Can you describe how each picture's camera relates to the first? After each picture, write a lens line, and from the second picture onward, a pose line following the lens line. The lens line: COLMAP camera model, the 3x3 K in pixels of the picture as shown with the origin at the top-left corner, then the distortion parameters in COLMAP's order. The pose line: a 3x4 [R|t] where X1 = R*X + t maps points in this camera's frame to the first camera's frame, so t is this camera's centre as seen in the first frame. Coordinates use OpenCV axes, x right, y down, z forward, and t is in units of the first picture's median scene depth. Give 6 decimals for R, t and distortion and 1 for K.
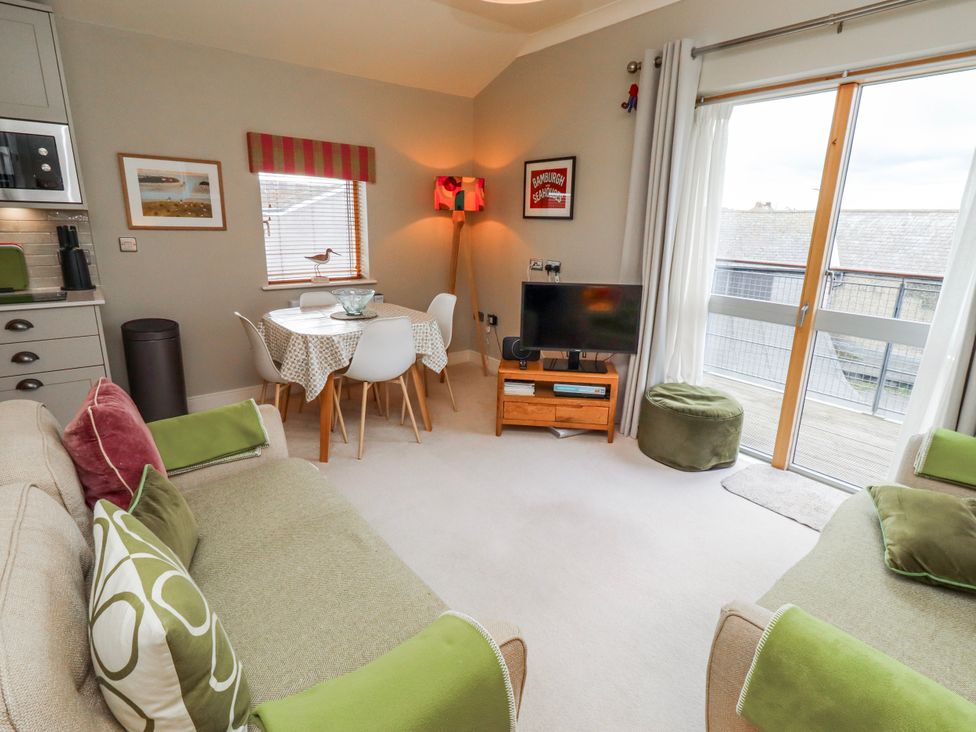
lens RADIAL K [[494.4, 0, 489.2], [0, 494.4, 344.7], [0, 0, 1]] dist [0.002739, 0.000329]
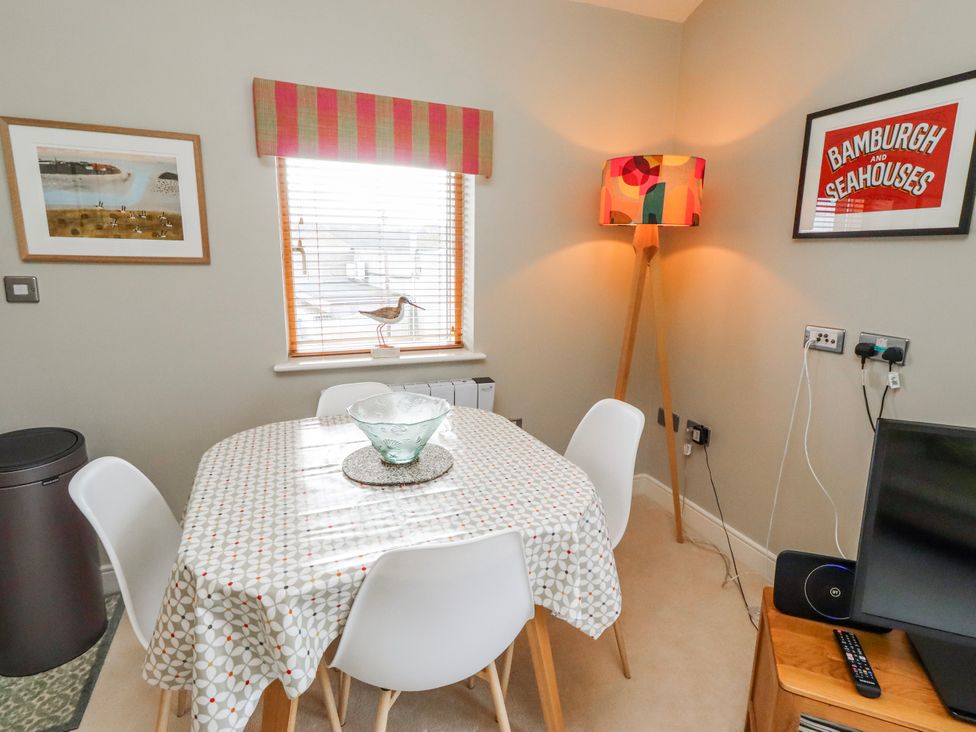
lens RADIAL K [[555.4, 0, 488.0], [0, 555.4, 366.0], [0, 0, 1]] dist [-0.004563, -0.000666]
pose [[0.960334, 0.049091, -0.274498, -0.060897], [-0.063540, 0.997009, -0.043990, -0.100404], [0.271517, 0.059687, 0.960581, 0.454372]]
